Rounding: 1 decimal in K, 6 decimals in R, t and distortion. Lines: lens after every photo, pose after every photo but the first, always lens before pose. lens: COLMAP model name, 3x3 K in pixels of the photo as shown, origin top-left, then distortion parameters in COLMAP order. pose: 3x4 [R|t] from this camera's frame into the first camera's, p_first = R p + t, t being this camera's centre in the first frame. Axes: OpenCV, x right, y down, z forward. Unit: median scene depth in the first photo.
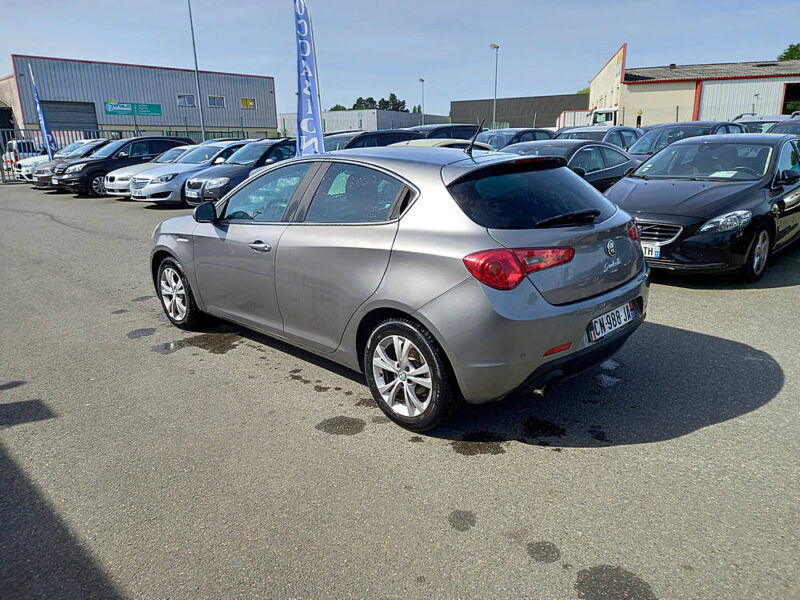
lens RADIAL K [[584.3, 0, 400.2], [0, 584.3, 296.4], [0, 0, 1]] dist [0.046477, -0.035093]
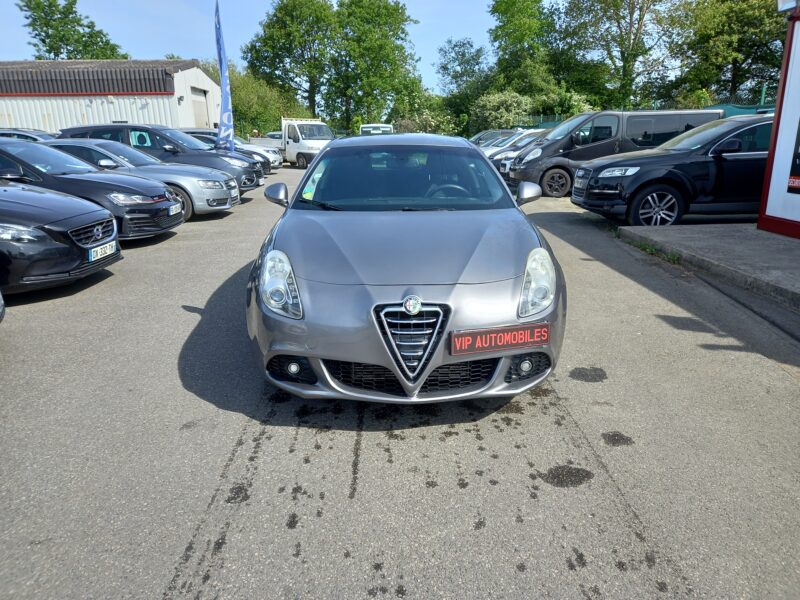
lens RADIAL K [[584.3, 0, 403.1], [0, 584.3, 302.0], [0, 0, 1]] dist [0.046477, -0.035093]
pose [[-0.711950, -0.168976, 0.681597, -0.275994], [0.203549, 0.879290, 0.430600, -0.141093], [-0.672082, 0.445304, -0.591616, 0.563304]]
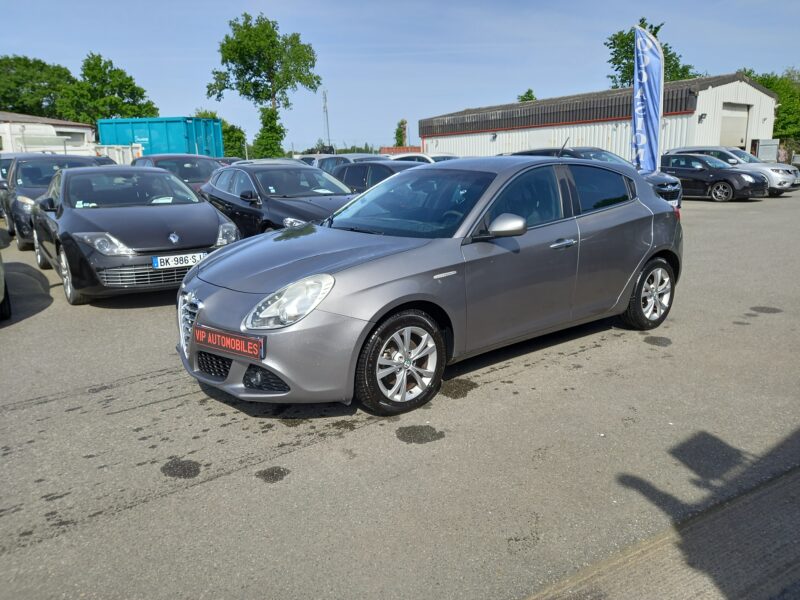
lens RADIAL K [[584.3, 0, 398.7], [0, 584.3, 298.3], [0, 0, 1]] dist [0.046477, -0.035093]
pose [[0.142888, -0.209063, 0.967407, -0.374583], [0.272558, 0.947955, 0.164602, -0.070064], [-0.951470, 0.240155, 0.192433, 0.309802]]
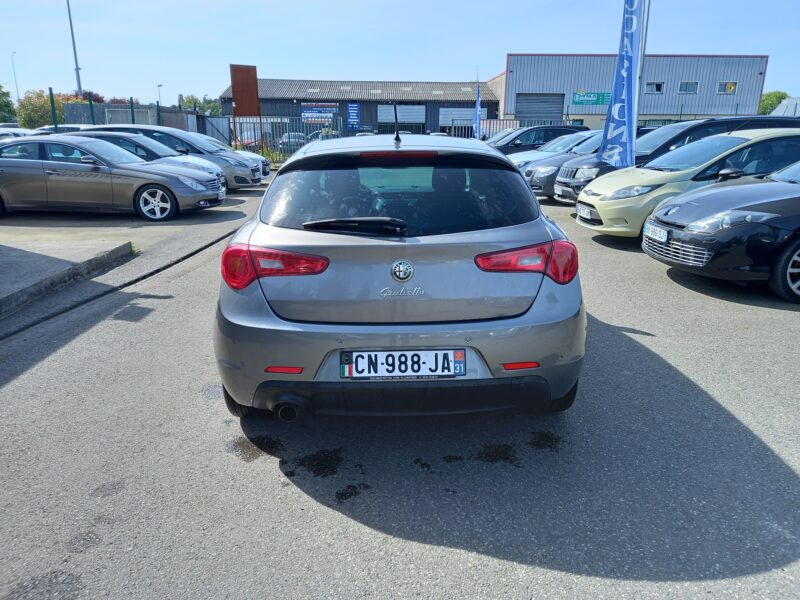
lens RADIAL K [[584.3, 0, 399.3], [0, 584.3, 304.8], [0, 0, 1]] dist [0.046477, -0.035093]
pose [[0.712651, 0.214675, -0.667864, 0.198367], [-0.194805, 0.975143, 0.105576, -0.026657], [0.673928, 0.054864, 0.736757, 0.099536]]
